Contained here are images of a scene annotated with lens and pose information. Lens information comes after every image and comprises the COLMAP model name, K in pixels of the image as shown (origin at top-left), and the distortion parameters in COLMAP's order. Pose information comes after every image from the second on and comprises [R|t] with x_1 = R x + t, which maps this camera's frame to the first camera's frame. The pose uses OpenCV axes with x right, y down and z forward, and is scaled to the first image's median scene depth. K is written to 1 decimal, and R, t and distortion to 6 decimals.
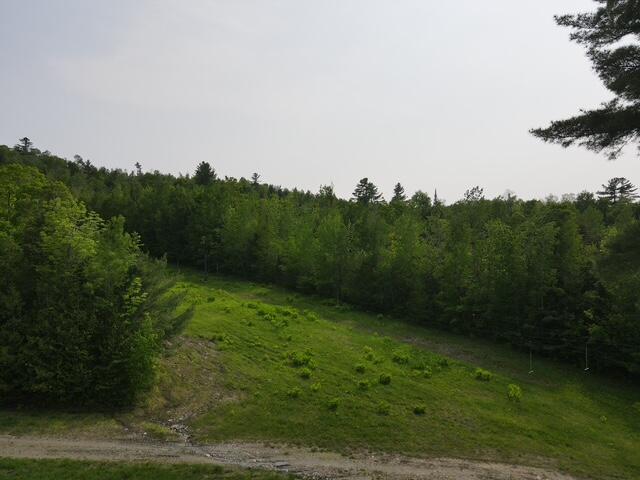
lens RADIAL K [[455.9, 0, 315.5], [0, 455.9, 237.0], [0, 0, 1]] dist [0.007891, 0.003512]
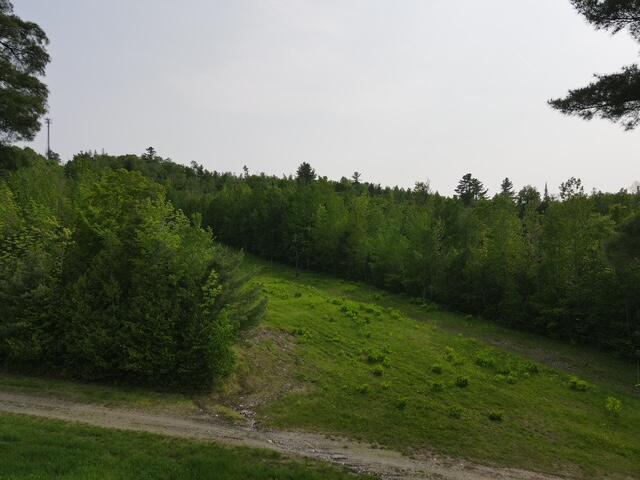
lens RADIAL K [[456.3, 0, 320.0], [0, 456.3, 240.0], [0, 0, 1]] dist [-0.000493, 0.005956]
pose [[0.976743, 0.000224, -0.214412, 0.058583], [0.001591, 0.999964, 0.008290, 0.006800], [0.214407, -0.008438, 0.976708, 0.008342]]
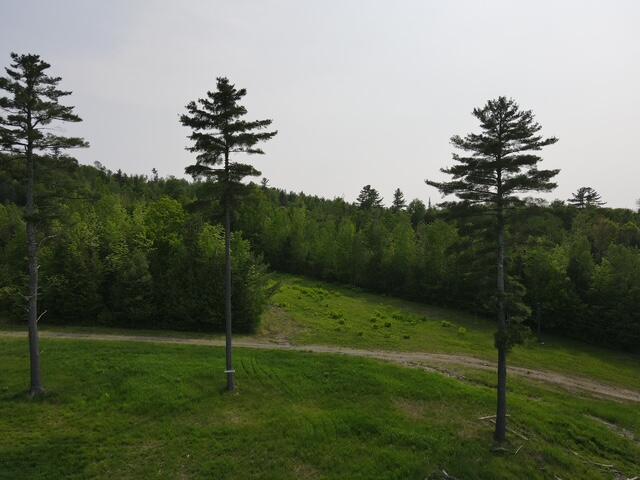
lens RADIAL K [[455.9, 0, 315.5], [0, 455.9, 237.0], [0, 0, 1]] dist [0.007891, 0.003512]
pose [[0.999998, -0.001822, -0.001110, -0.104278], [0.001823, 0.999998, 0.000370, -0.017528], [0.001110, -0.000372, 0.999999, -0.638750]]
